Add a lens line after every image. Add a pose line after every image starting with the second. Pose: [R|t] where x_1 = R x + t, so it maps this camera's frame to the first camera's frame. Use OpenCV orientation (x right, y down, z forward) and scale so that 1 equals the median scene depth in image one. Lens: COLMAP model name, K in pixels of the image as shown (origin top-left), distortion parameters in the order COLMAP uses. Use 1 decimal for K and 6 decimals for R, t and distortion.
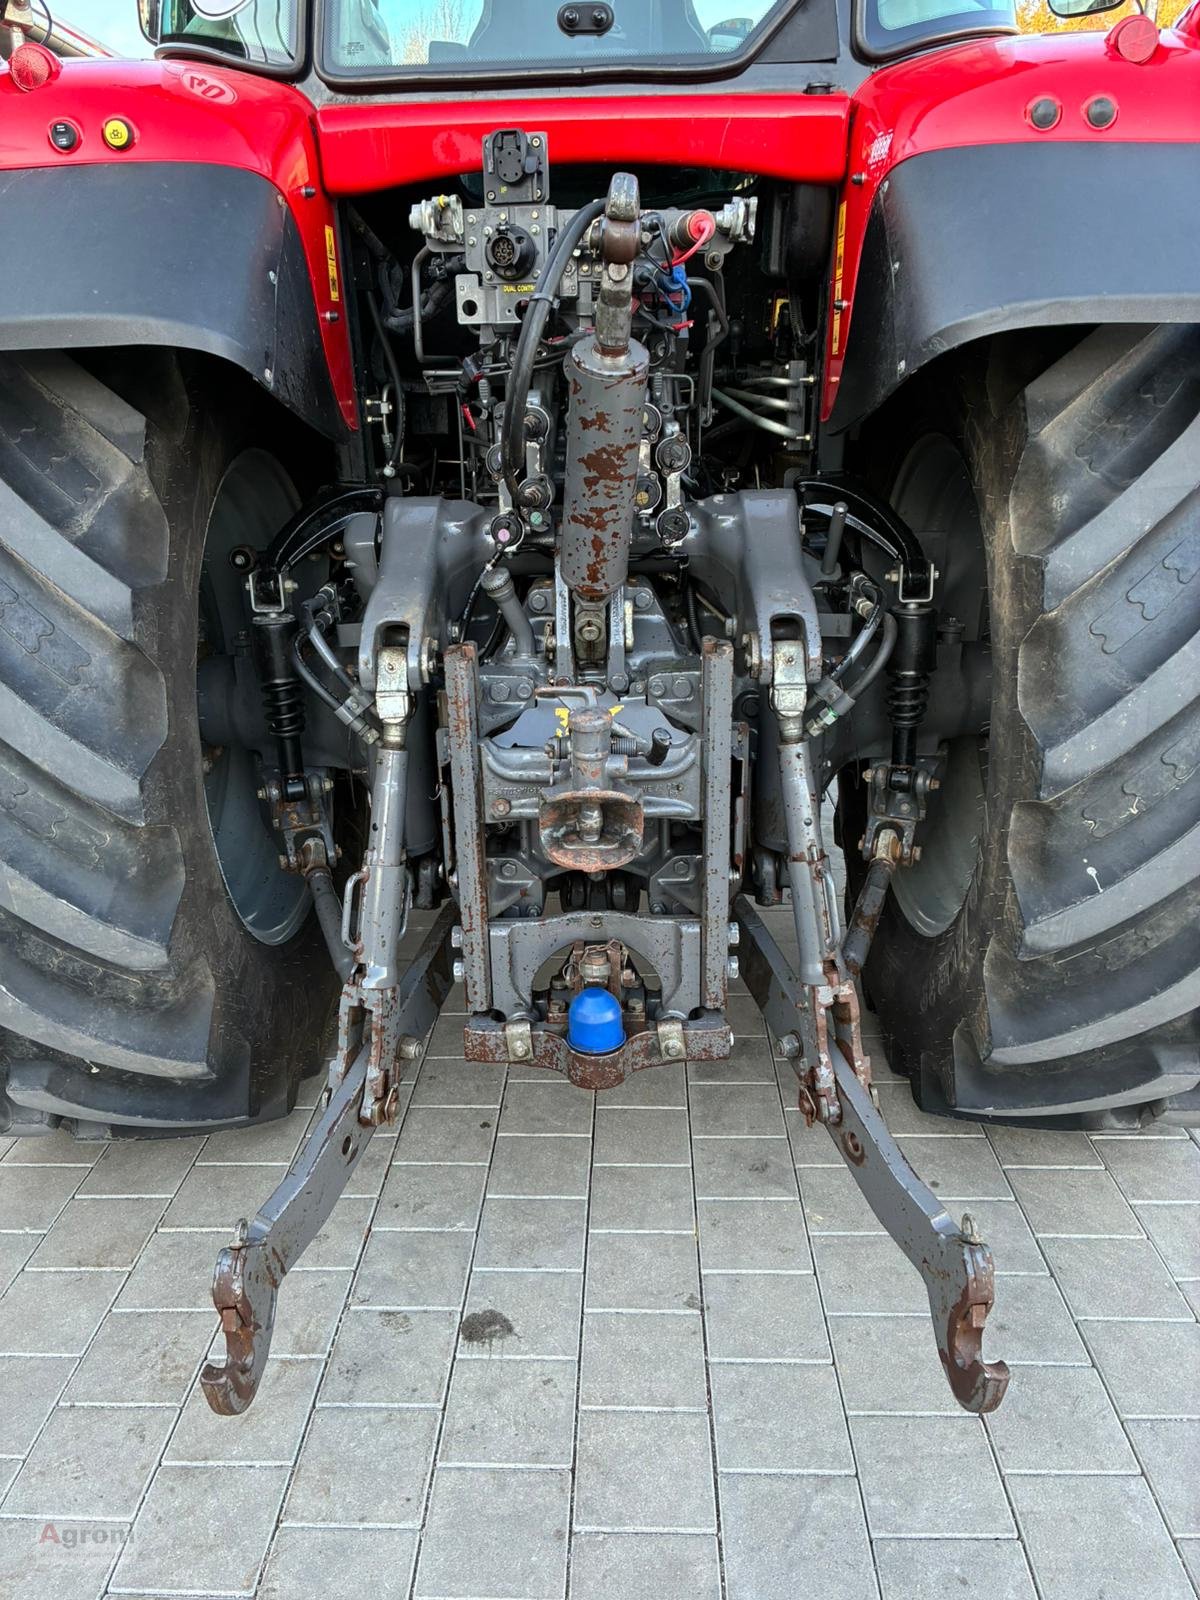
lens RADIAL K [[1208.1, 0, 585.4], [0, 1208.1, 805.2], [0, 0, 1]] dist [0.049991, -0.053680]
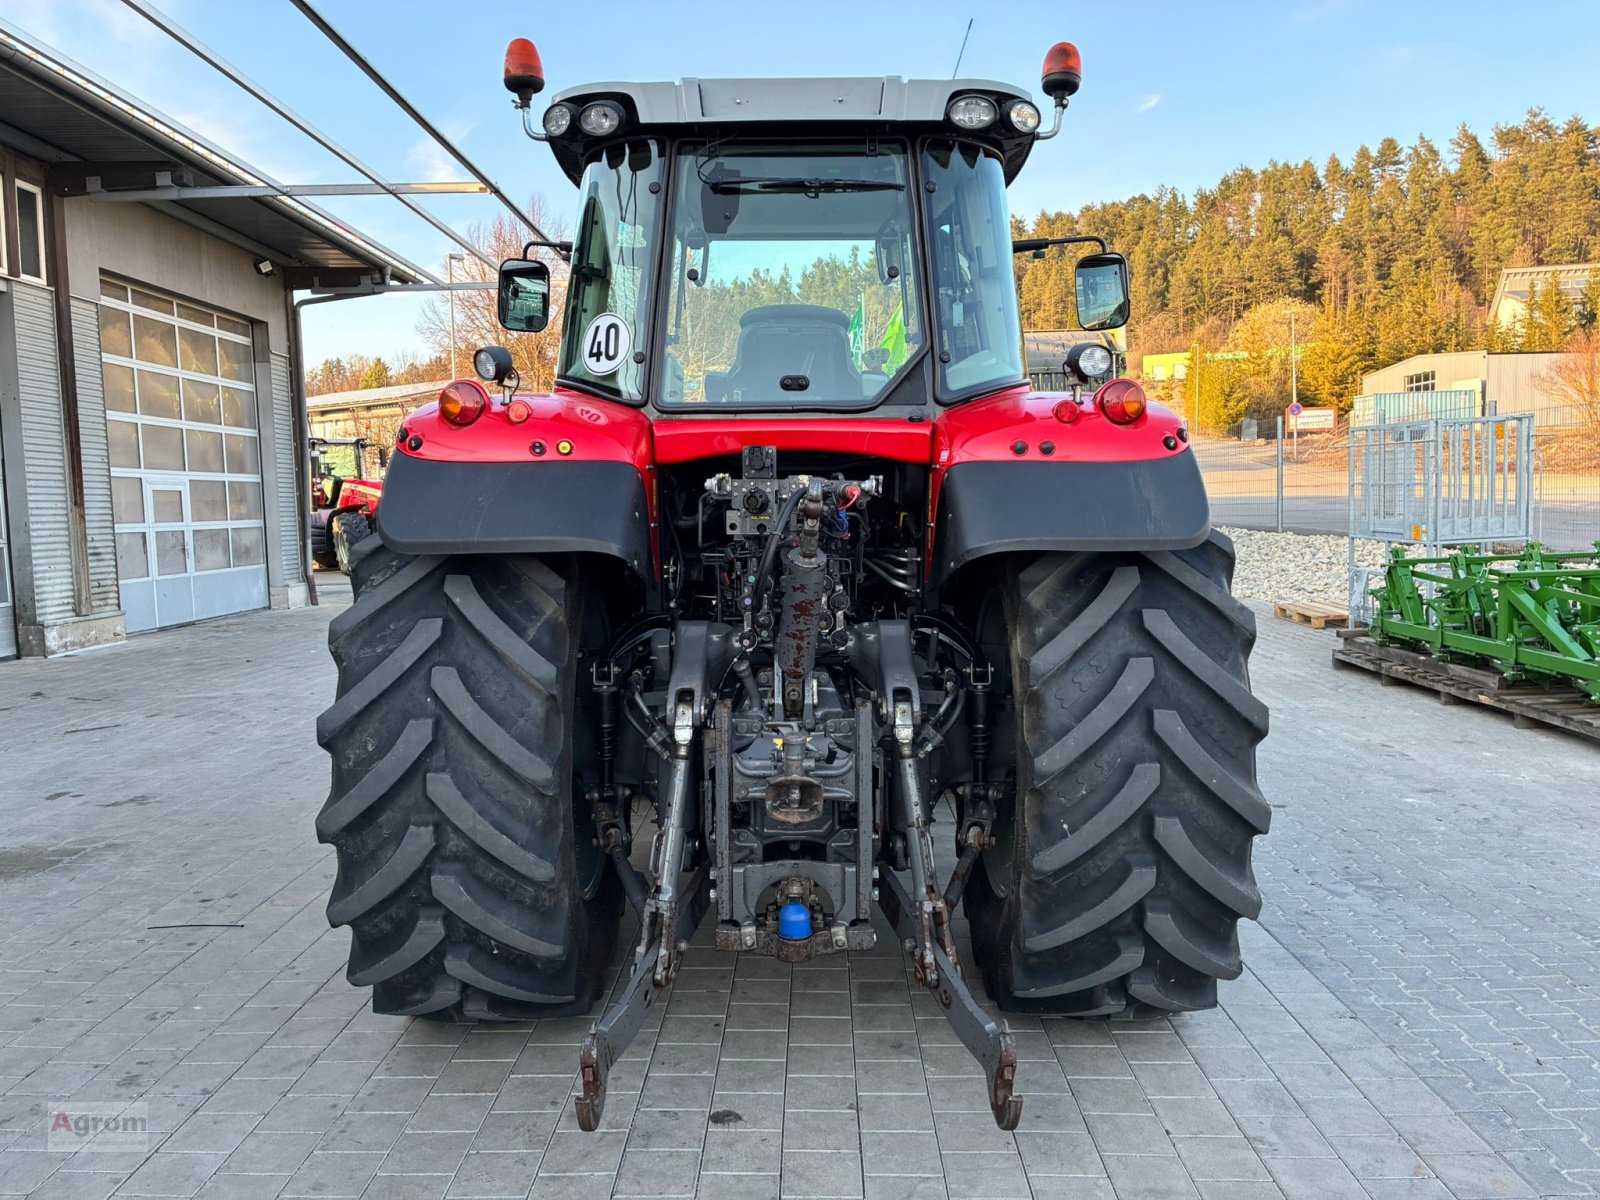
lens RADIAL K [[1219.4, 0, 803.2], [0, 1219.4, 590.4], [0, 0, 1]] dist [0.074251, -0.092285]
pose [[0.999391, 0.017012, 0.030459, -0.039965], [-0.008504, 0.965513, -0.260215, 0.177066], [-0.033835, 0.259798, 0.965070, -0.789459]]
